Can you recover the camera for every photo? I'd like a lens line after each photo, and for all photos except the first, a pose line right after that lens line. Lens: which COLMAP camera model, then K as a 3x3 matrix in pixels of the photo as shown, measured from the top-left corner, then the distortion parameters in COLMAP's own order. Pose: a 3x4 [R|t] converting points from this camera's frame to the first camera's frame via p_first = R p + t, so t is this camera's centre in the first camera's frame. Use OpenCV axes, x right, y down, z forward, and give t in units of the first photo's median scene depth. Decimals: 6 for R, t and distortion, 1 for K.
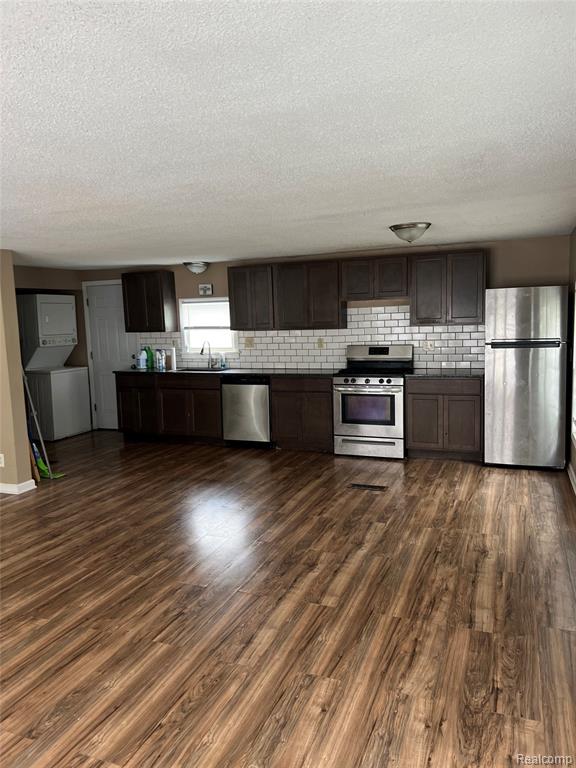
lens RADIAL K [[581.3, 0, 290.8], [0, 581.3, 383.4], [0, 0, 1]] dist [0.040577, -0.054552]
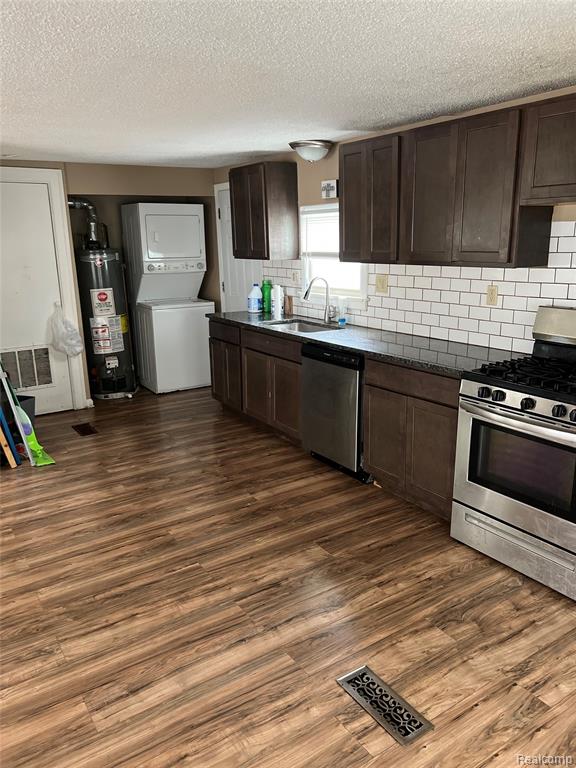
lens RADIAL K [[581.3, 0, 290.8], [0, 581.3, 383.4], [0, 0, 1]] dist [0.040577, -0.054552]
pose [[0.819416, 0.152276, -0.552602, 0.199839], [-0.070921, 0.983593, 0.165876, -0.067452], [0.568795, -0.096730, 0.816772, 0.510039]]
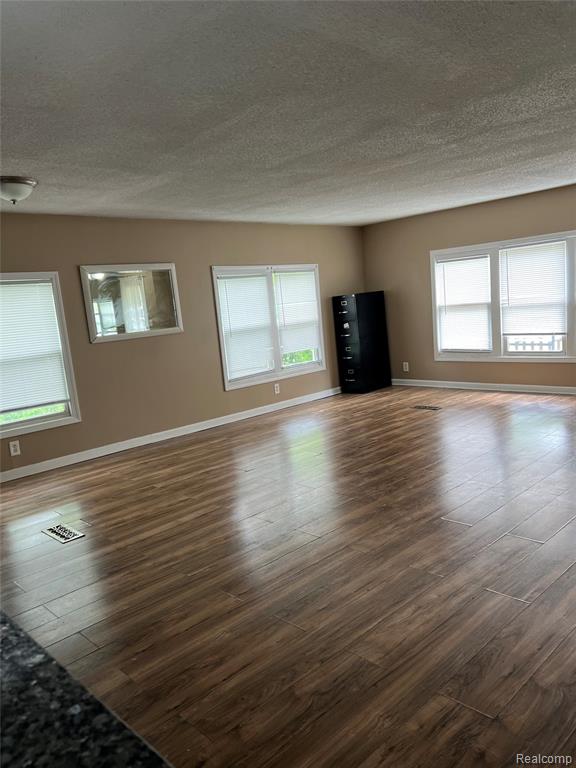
lens RADIAL K [[581.3, 0, 290.8], [0, 581.3, 383.4], [0, 0, 1]] dist [0.040577, -0.054552]
pose [[-0.901045, 0.057248, 0.429931, -0.325745], [0.169092, 0.959184, 0.226660, -0.082189], [-0.399407, 0.276929, -0.873948, 1.106491]]
